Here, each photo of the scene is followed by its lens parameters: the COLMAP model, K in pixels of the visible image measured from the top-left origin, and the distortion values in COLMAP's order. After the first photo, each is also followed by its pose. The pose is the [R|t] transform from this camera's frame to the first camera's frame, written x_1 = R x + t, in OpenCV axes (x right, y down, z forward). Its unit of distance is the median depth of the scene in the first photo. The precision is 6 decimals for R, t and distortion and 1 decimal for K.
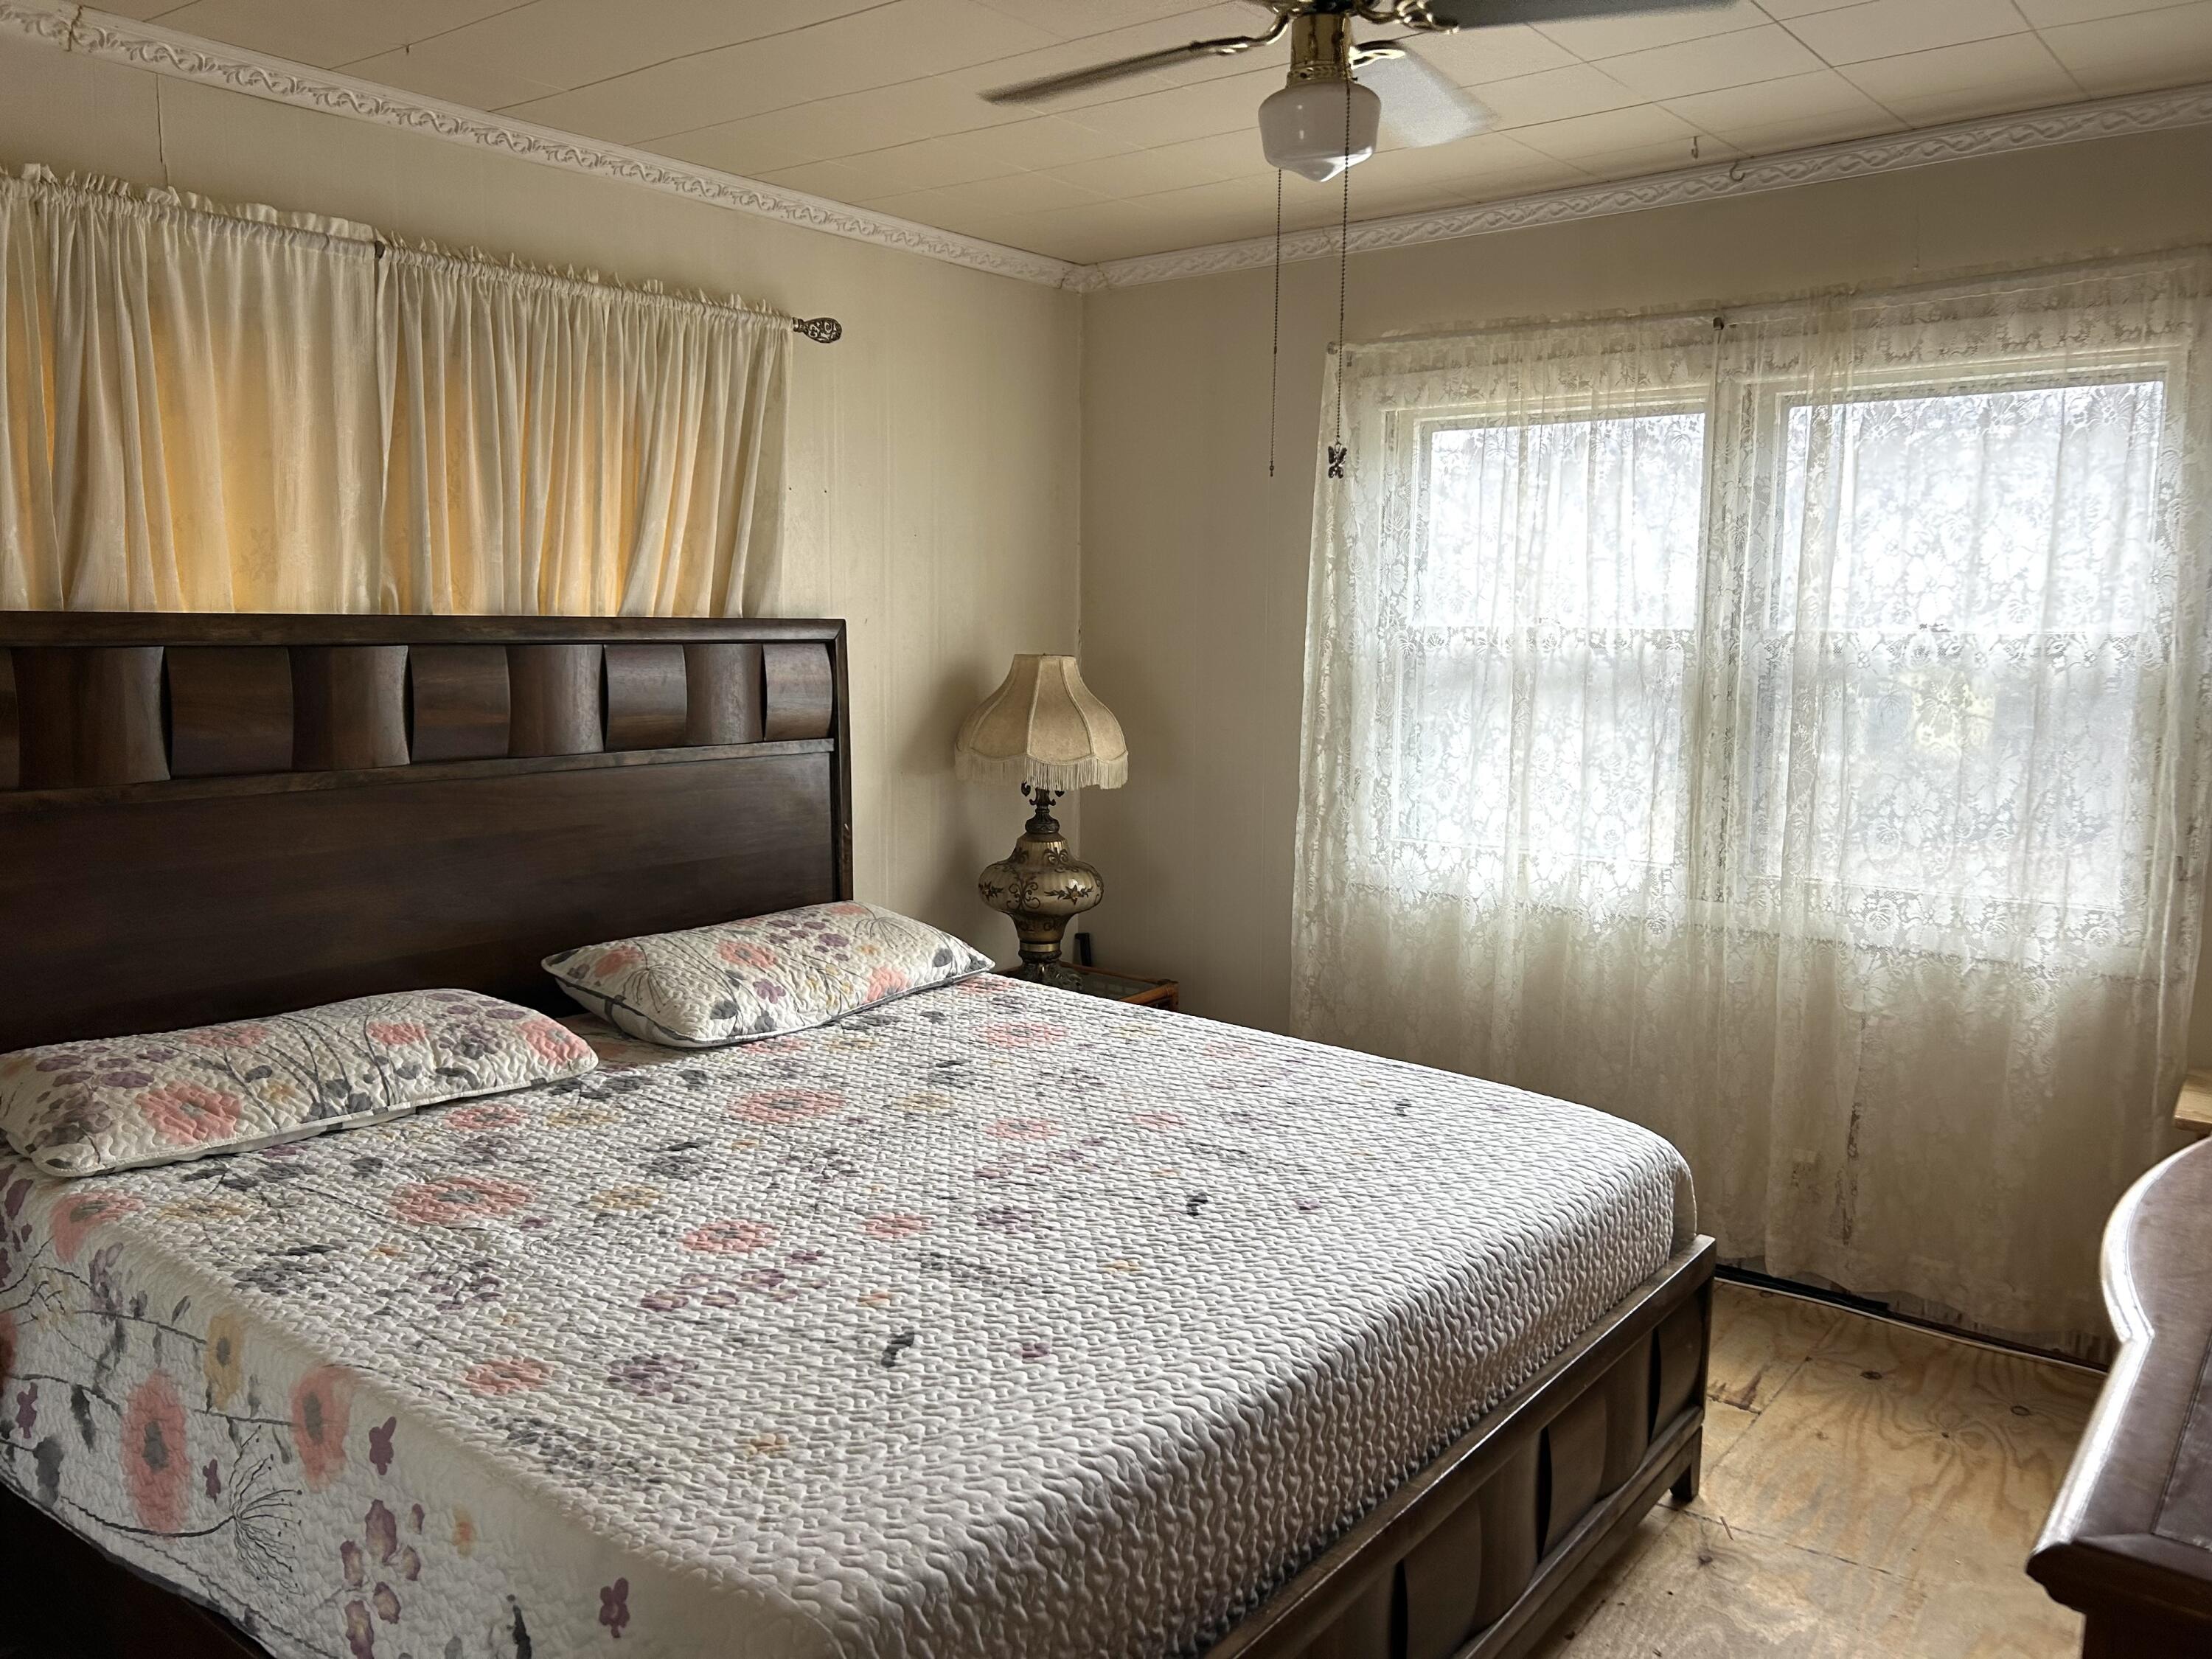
lens RADIAL K [[1669.0, 0, 1110.5], [0, 1669.0, 832.0], [0, 0, 1]] dist [0.050183, -0.059491]
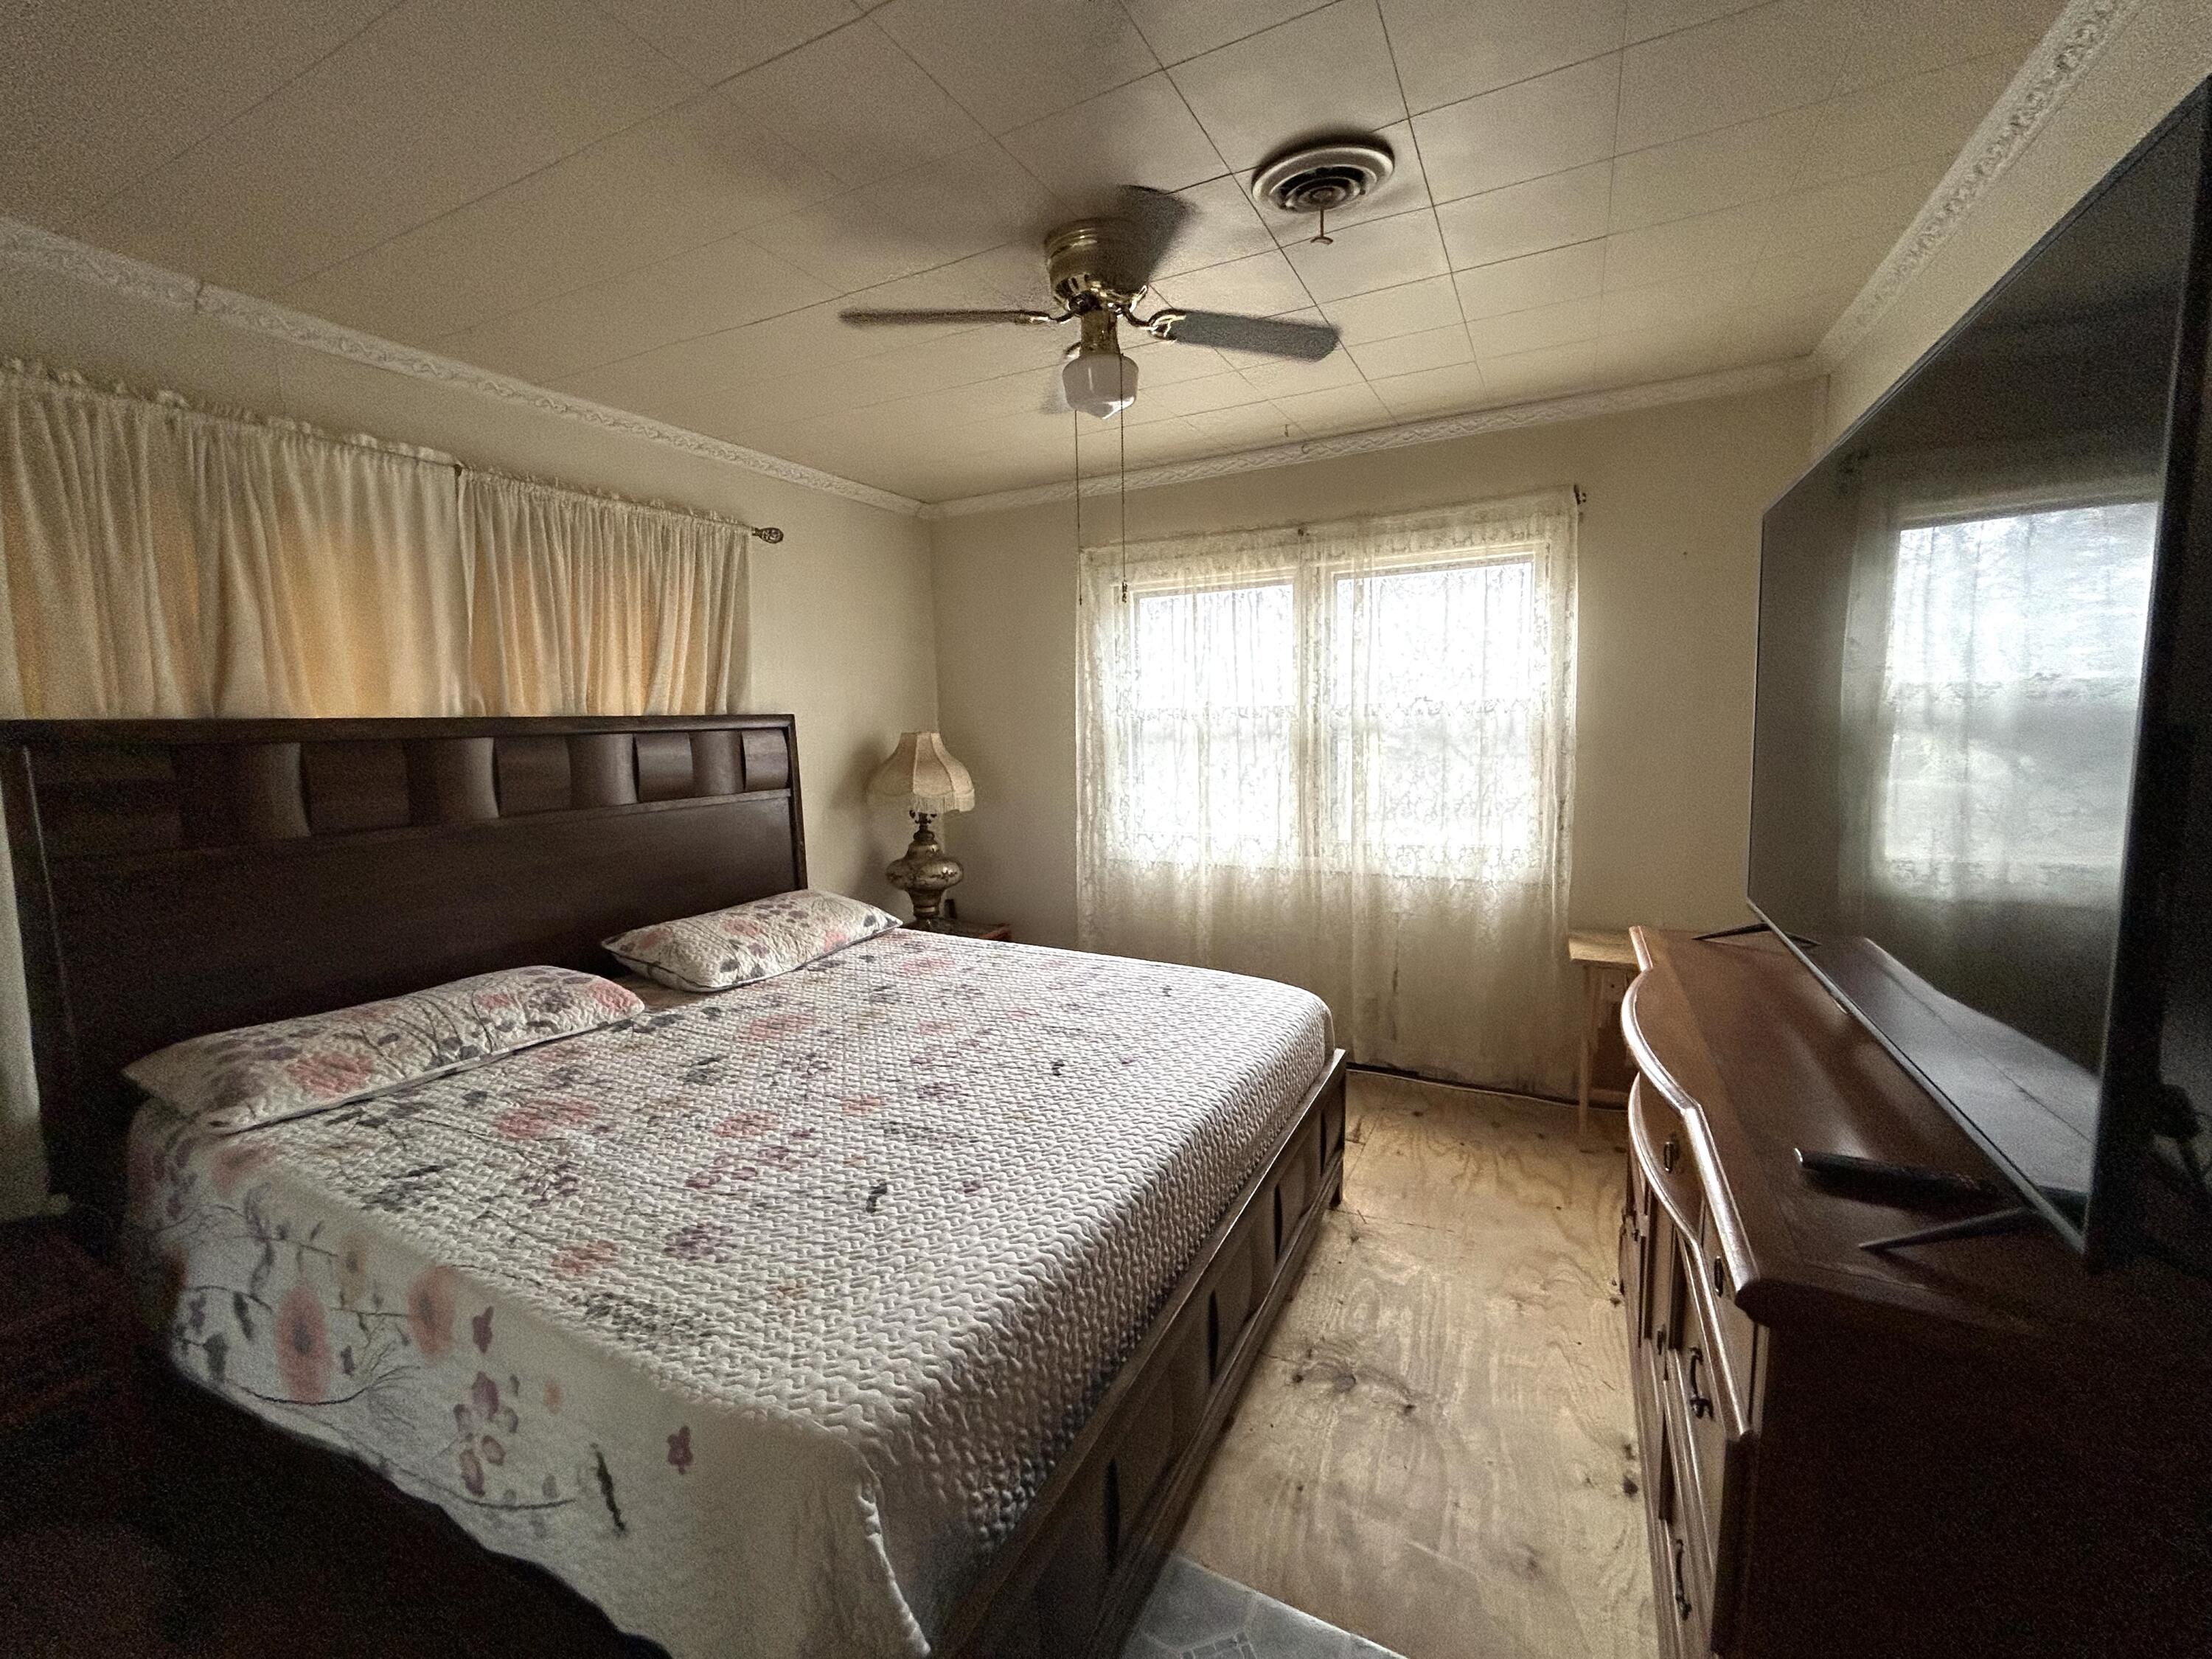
lens RADIAL K [[900.7, 0, 1109.1], [0, 900.7, 824.8], [0, 0, 1]] dist [-0.001294, 0.000934]
pose [[0.981318, -0.054435, 0.184531, -0.041680], [0.056749, 0.998362, -0.007279, 0.003218], [-0.183832, 0.017615, 0.982800, 0.144470]]
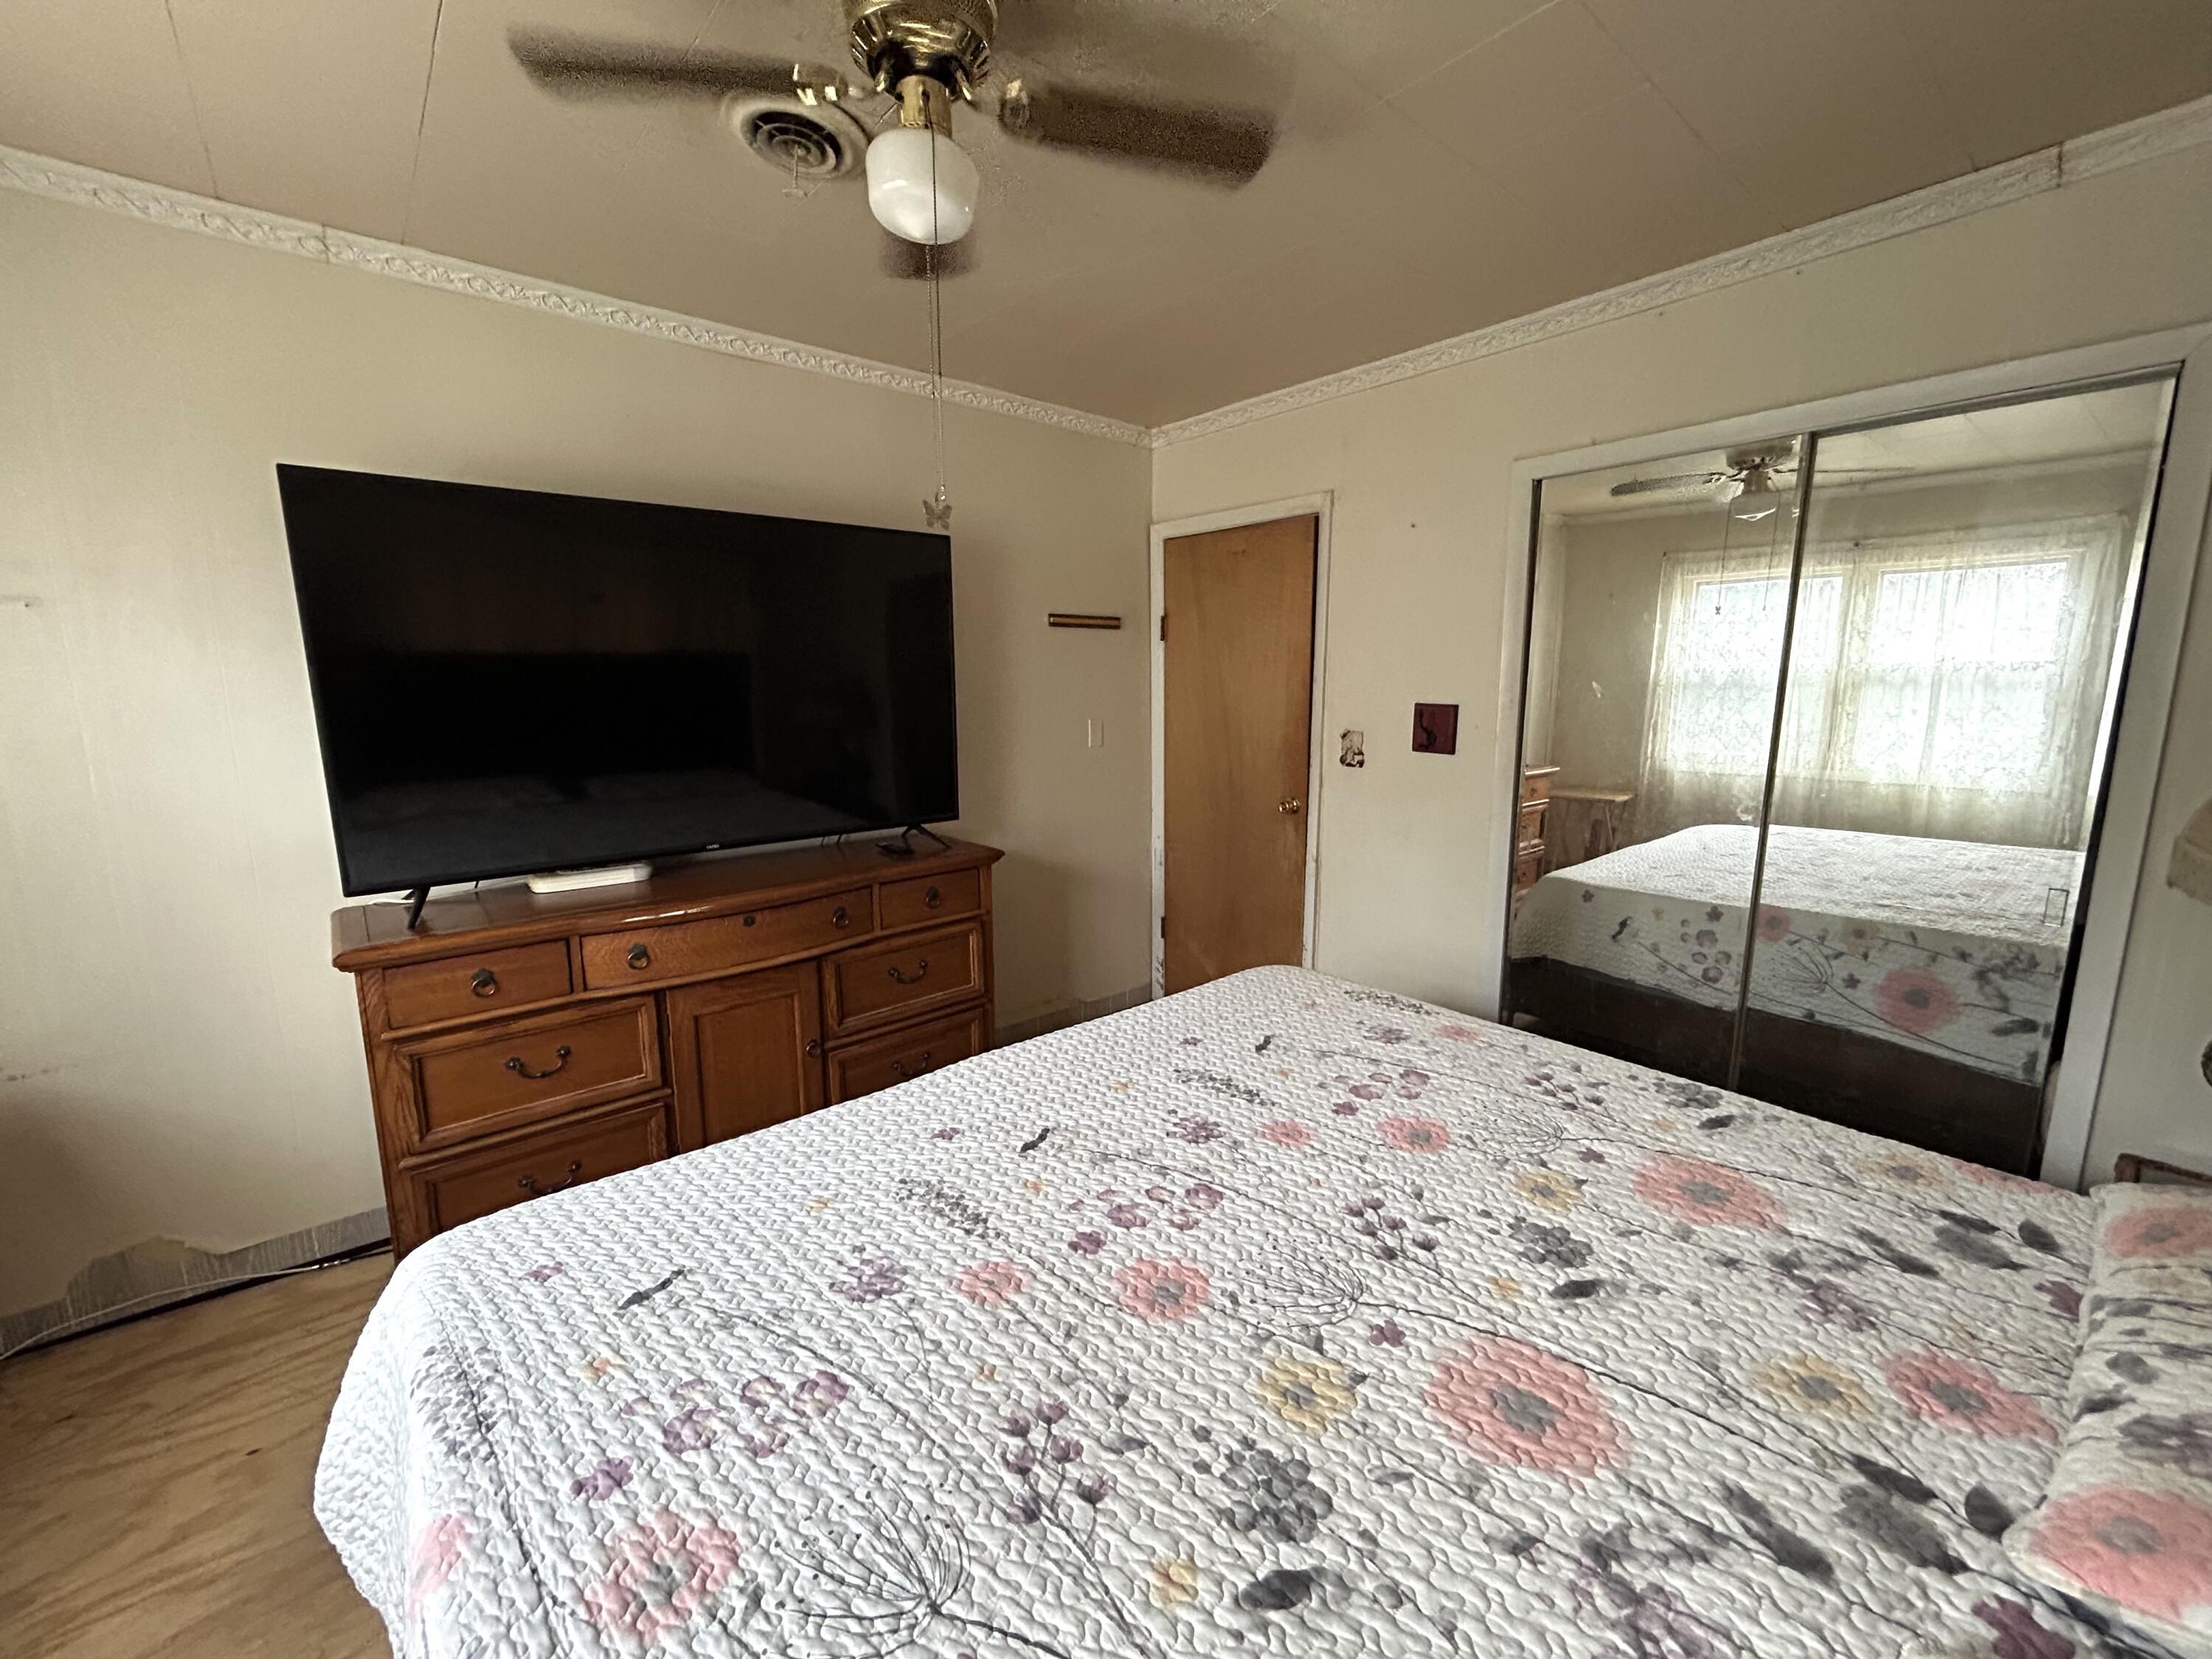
lens RADIAL K [[900.7, 0, 1109.1], [0, 900.7, 824.8], [0, 0, 1]] dist [-0.001294, 0.000934]
pose [[-0.979777, -0.042943, 0.195432, -0.108024], [0.016254, 0.956391, 0.291638, -0.163794], [-0.199433, 0.288916, -0.936351, 1.415331]]
